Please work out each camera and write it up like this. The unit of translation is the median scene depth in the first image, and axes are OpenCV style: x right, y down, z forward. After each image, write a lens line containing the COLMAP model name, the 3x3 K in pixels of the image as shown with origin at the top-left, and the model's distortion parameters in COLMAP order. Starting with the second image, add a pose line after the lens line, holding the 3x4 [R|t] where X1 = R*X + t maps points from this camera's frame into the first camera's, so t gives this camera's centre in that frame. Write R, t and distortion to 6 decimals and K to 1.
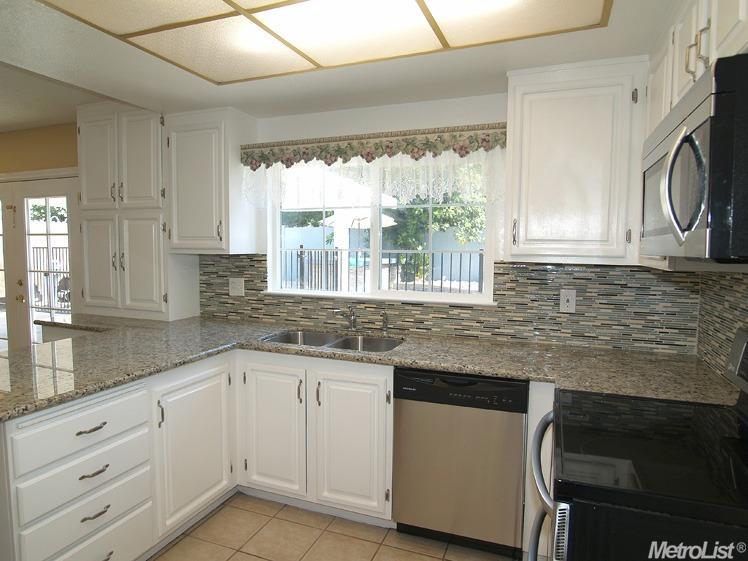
lens RADIAL K [[475.2, 0, 362.7], [0, 475.2, 279.6], [0, 0, 1]] dist [-0.029880, 0.006080]
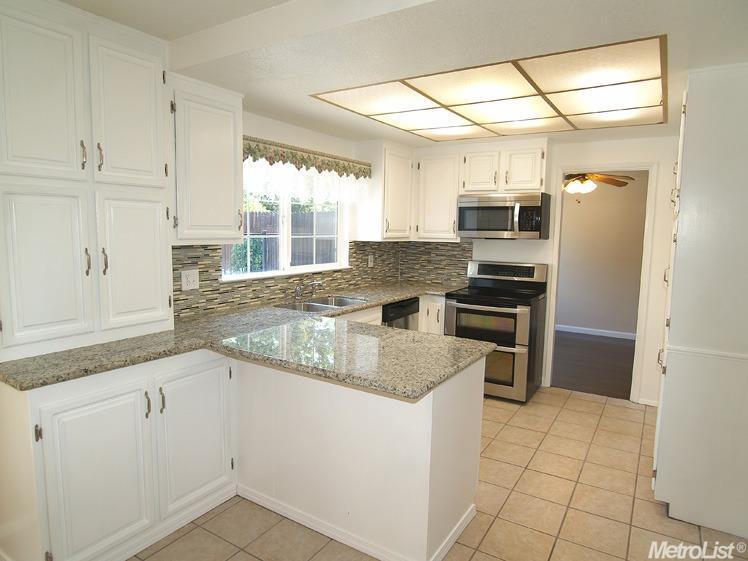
lens RADIAL K [[475.2, 0, 373.1], [0, 475.2, 280.4], [0, 0, 1]] dist [-0.029880, 0.006080]
pose [[0.178353, -0.110932, 0.977693, -1.311511], [0.062261, 0.992906, 0.101301, -0.064518], [-0.981995, 0.042805, 0.183994, 0.590272]]
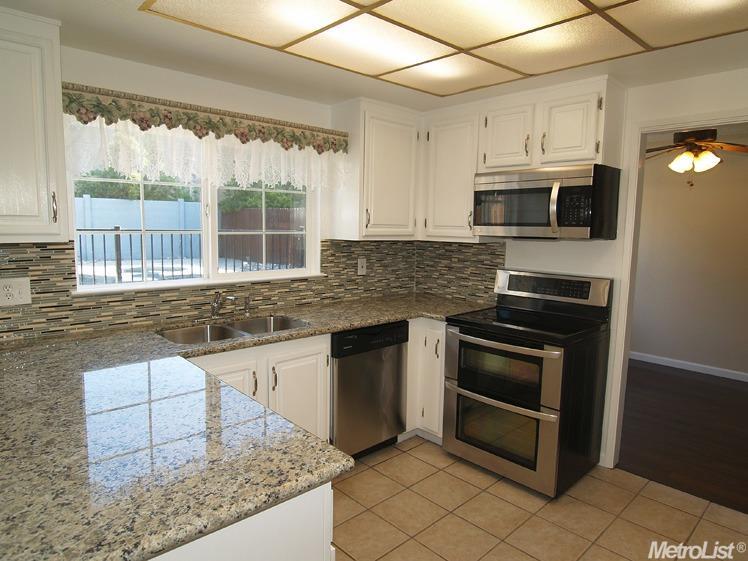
lens RADIAL K [[475.2, 0, 372.7], [0, 475.2, 278.9], [0, 0, 1]] dist [-0.029880, 0.006080]
pose [[0.423297, -0.101618, 0.900274, -0.764776], [0.056681, 0.994714, 0.085627, -0.035260], [-0.904216, 0.014783, 0.426819, 0.334761]]
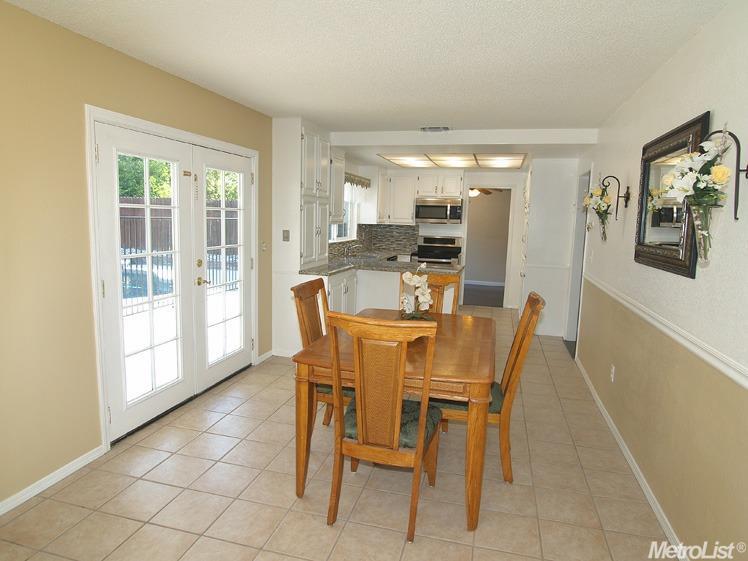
lens RADIAL K [[475.2, 0, 371.9], [0, 475.2, 280.9], [0, 0, 1]] dist [-0.029880, 0.006080]
pose [[-0.113376, -0.140986, 0.983498, -2.531123], [0.052513, 0.987647, 0.147635, -0.116168], [-0.992163, 0.068385, -0.104572, 1.192411]]
